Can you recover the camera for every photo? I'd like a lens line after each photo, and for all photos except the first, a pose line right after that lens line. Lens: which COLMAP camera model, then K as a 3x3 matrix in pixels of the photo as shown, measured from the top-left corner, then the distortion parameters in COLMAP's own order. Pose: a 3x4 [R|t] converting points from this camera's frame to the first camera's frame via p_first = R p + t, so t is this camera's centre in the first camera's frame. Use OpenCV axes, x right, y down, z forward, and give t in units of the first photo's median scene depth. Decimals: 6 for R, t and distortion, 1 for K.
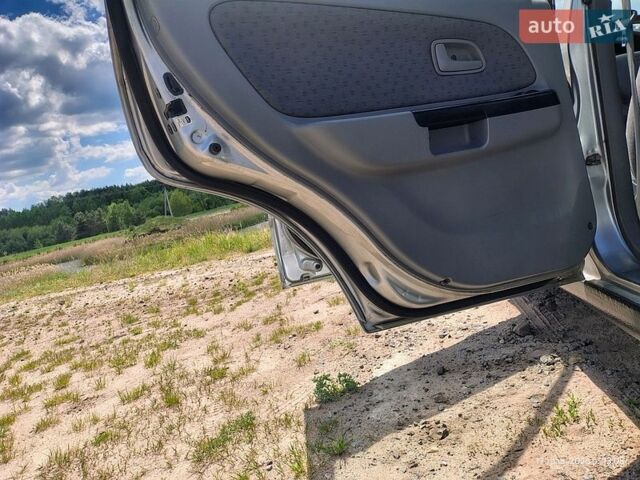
lens RADIAL K [[493.2, 0, 320.0], [0, 493.2, 240.0], [0, 0, 1]] dist [0.069221, -0.104539]
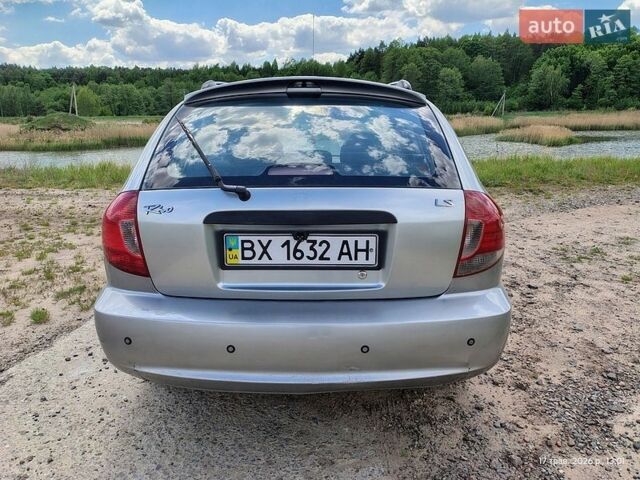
lens RADIAL K [[496.4, 0, 316.2], [0, 496.4, 244.2], [0, 0, 1]] dist [0.008417, -0.002820]
pose [[0.966366, 0.178640, 0.184999, 0.200344], [-0.201223, 0.973194, 0.111370, -0.143473], [-0.160144, -0.144850, 0.976408, -0.641152]]
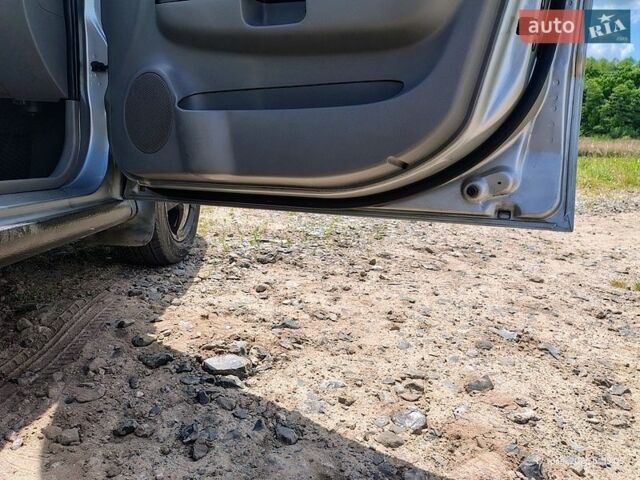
lens RADIAL K [[493.2, 0, 320.0], [0, 493.2, 240.0], [0, 0, 1]] dist [0.069221, -0.104539]
pose [[0.950530, 0.236373, 0.201543, 0.684020], [-0.254947, 0.964313, 0.071436, -0.112921], [-0.177465, -0.119285, 0.976871, 0.159848]]
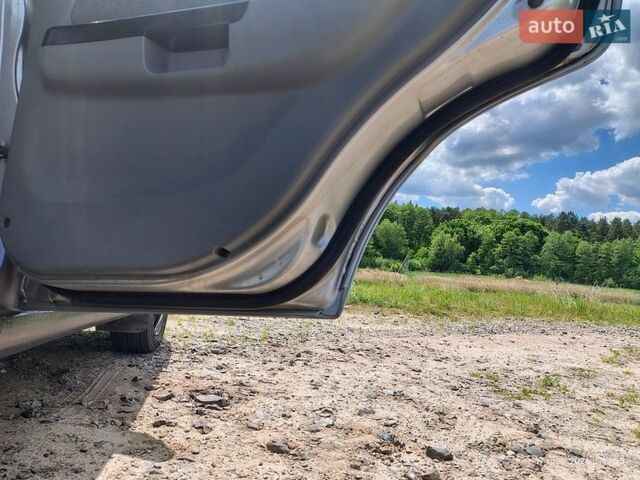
lens RADIAL K [[493.2, 0, 320.0], [0, 493.2, 240.0], [0, 0, 1]] dist [0.069221, -0.104539]
pose [[0.906151, 0.317108, 0.279880, 0.628441], [-0.259700, 0.939448, -0.223591, -0.072313], [-0.333835, 0.129922, 0.933635, -0.024587]]
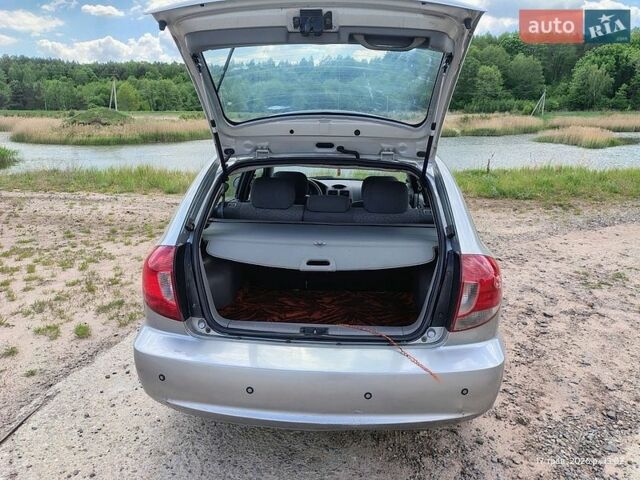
lens RADIAL K [[497.8, 0, 321.8], [0, 497.8, 243.8], [0, 0, 1]] dist [0.008150, -0.006697]
pose [[0.969677, 0.203328, 0.135589, 0.196992], [-0.220681, 0.966870, 0.128308, -0.212183], [-0.105008, -0.154339, 0.982422, -0.692244]]
